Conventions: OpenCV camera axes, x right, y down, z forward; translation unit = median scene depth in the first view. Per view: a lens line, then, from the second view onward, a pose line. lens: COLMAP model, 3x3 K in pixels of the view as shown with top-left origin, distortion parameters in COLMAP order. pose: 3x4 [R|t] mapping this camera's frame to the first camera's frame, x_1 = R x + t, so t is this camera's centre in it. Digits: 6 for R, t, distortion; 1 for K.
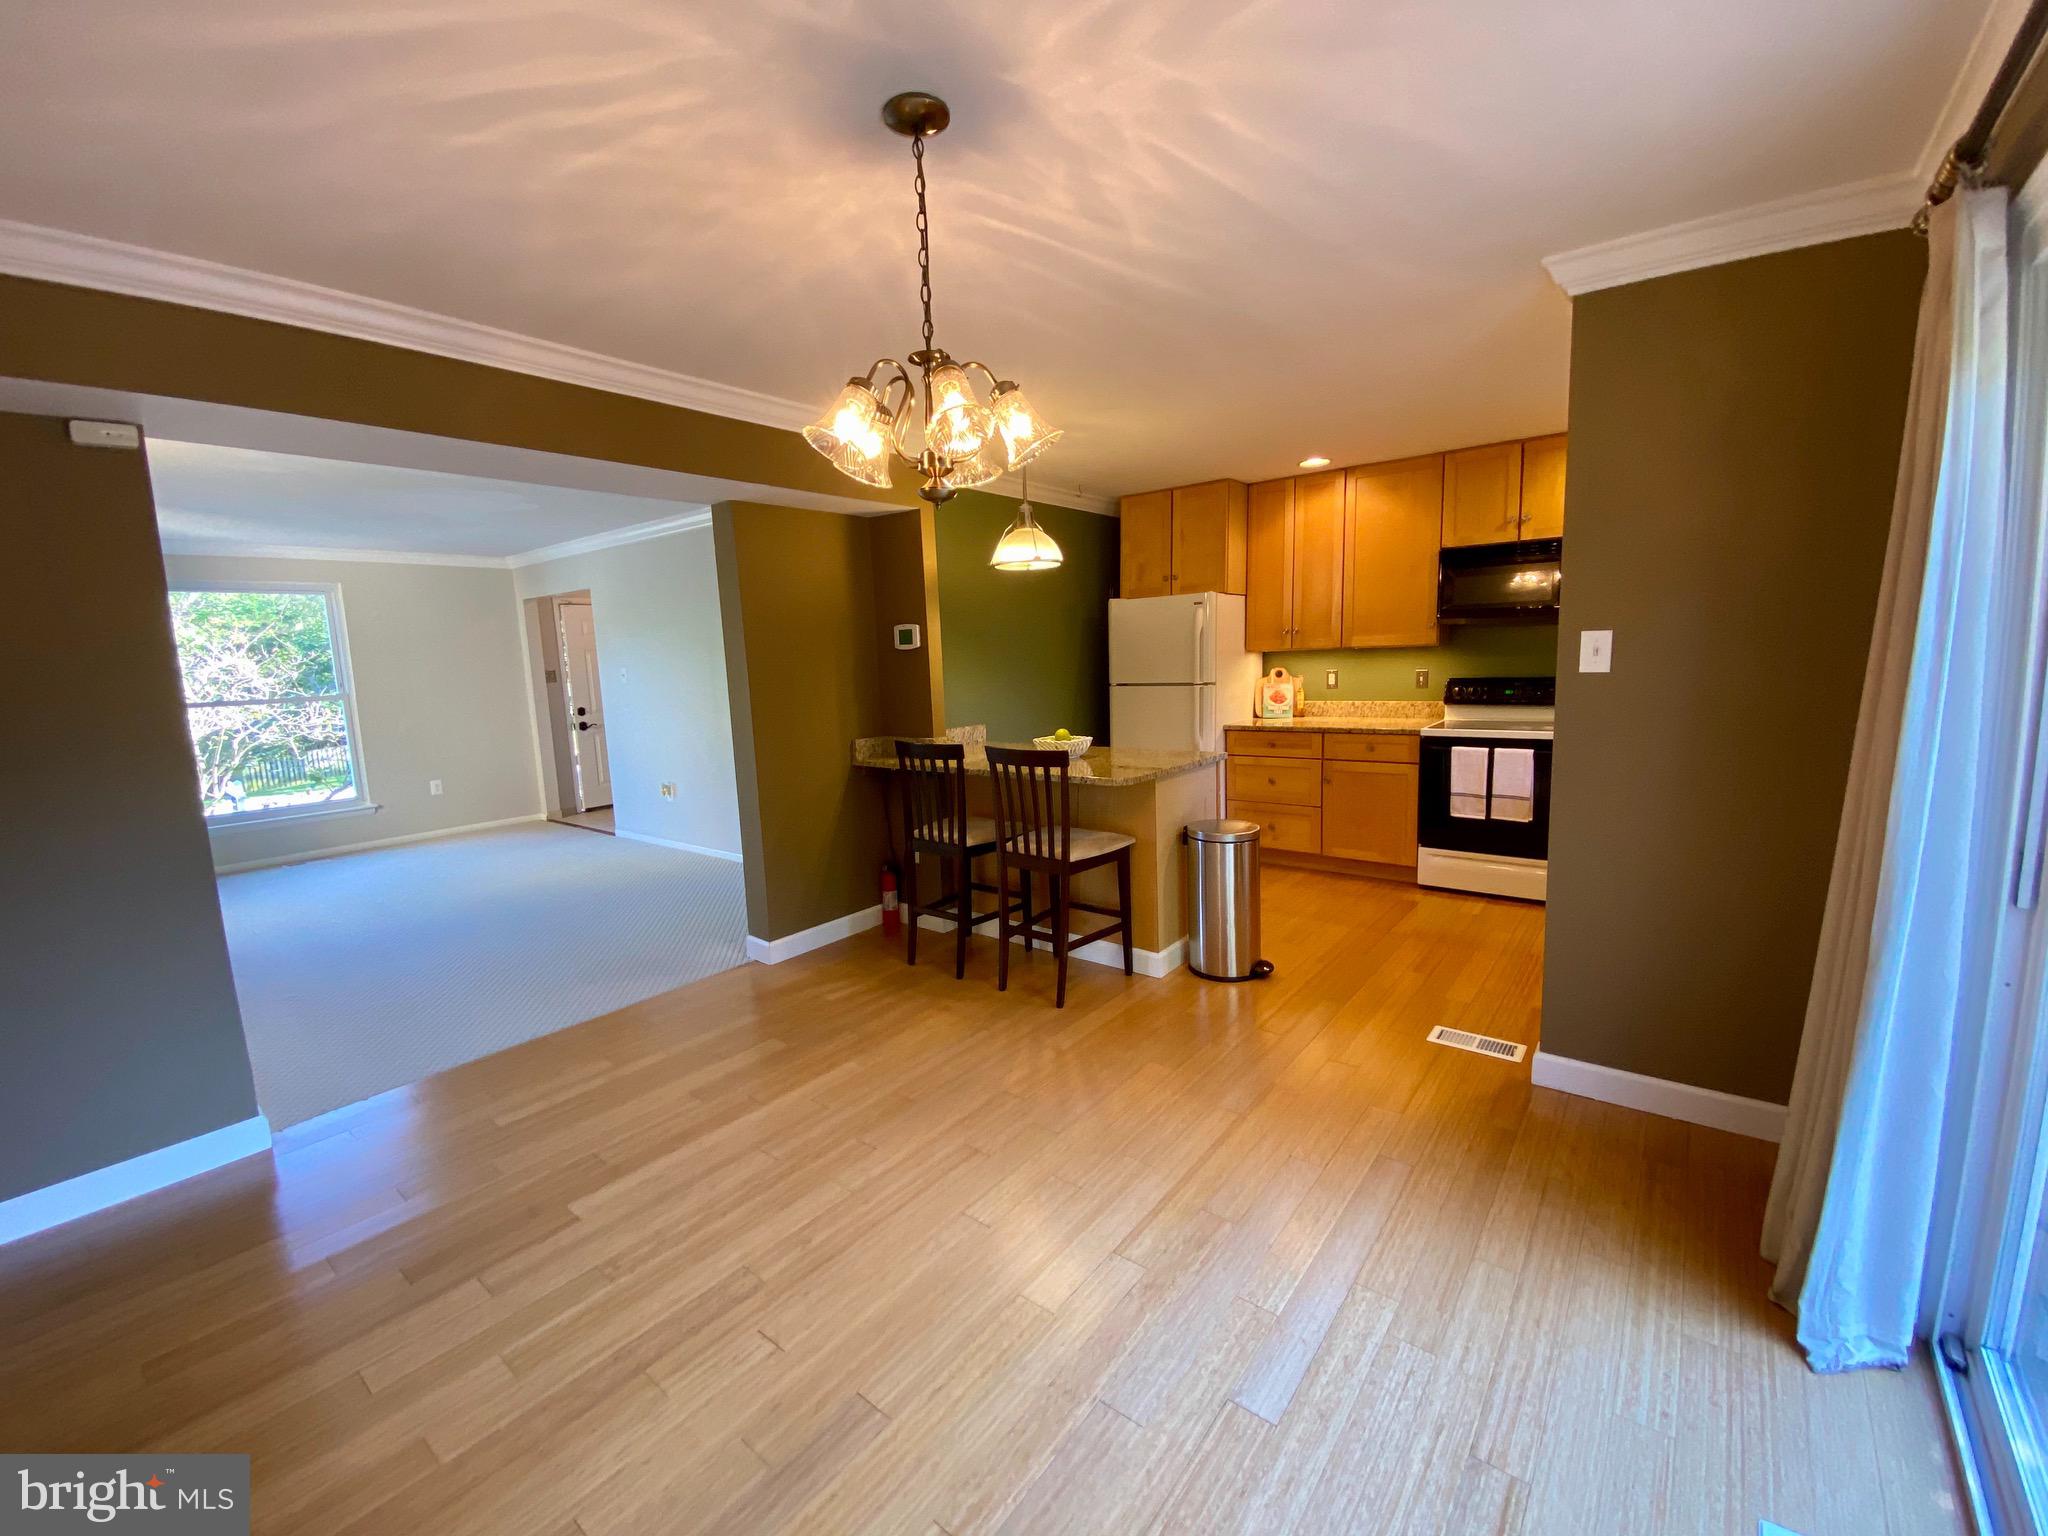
lens RADIAL K [[835.5, 0, 1024.0], [0, 835.5, 768.0], [0, 0, 1]] dist [0.012205, -0.000178]
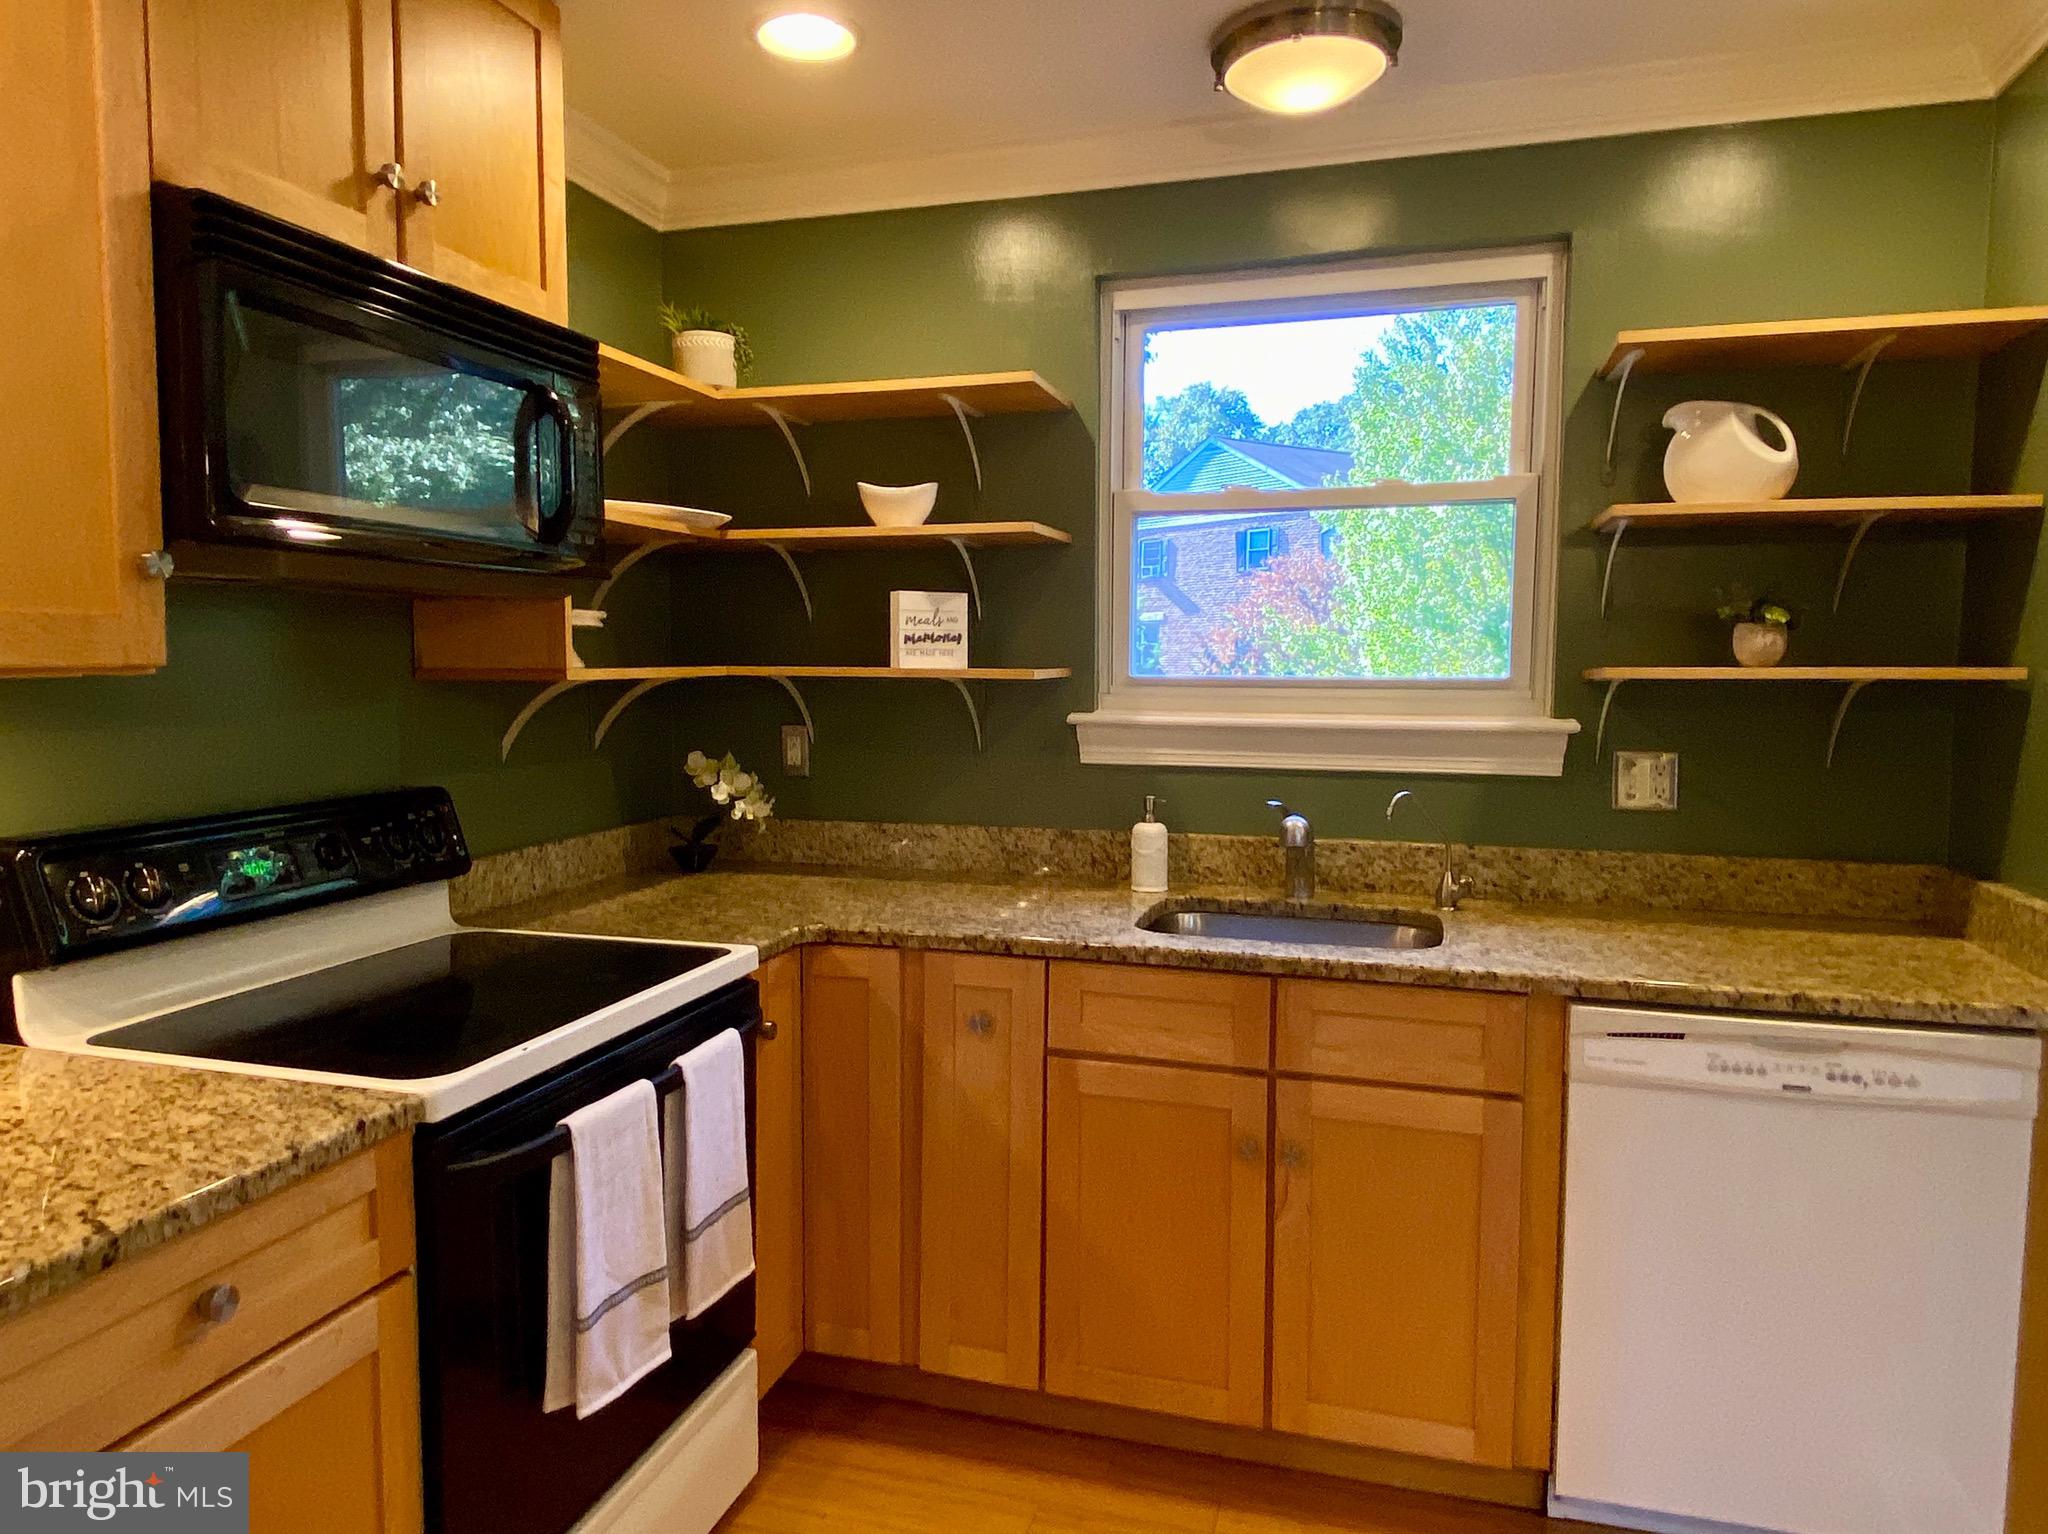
lens RADIAL K [[1362.9, 0, 1024.0], [0, 1362.9, 767.0], [0, 0, 1]] dist [0.054266, 0.000051]
pose [[-0.373618, -0.038754, 0.926773, 0.134329], [0.142399, 0.984887, 0.098591, -0.145311], [-0.916587, 0.168807, -0.362453, 1.061997]]
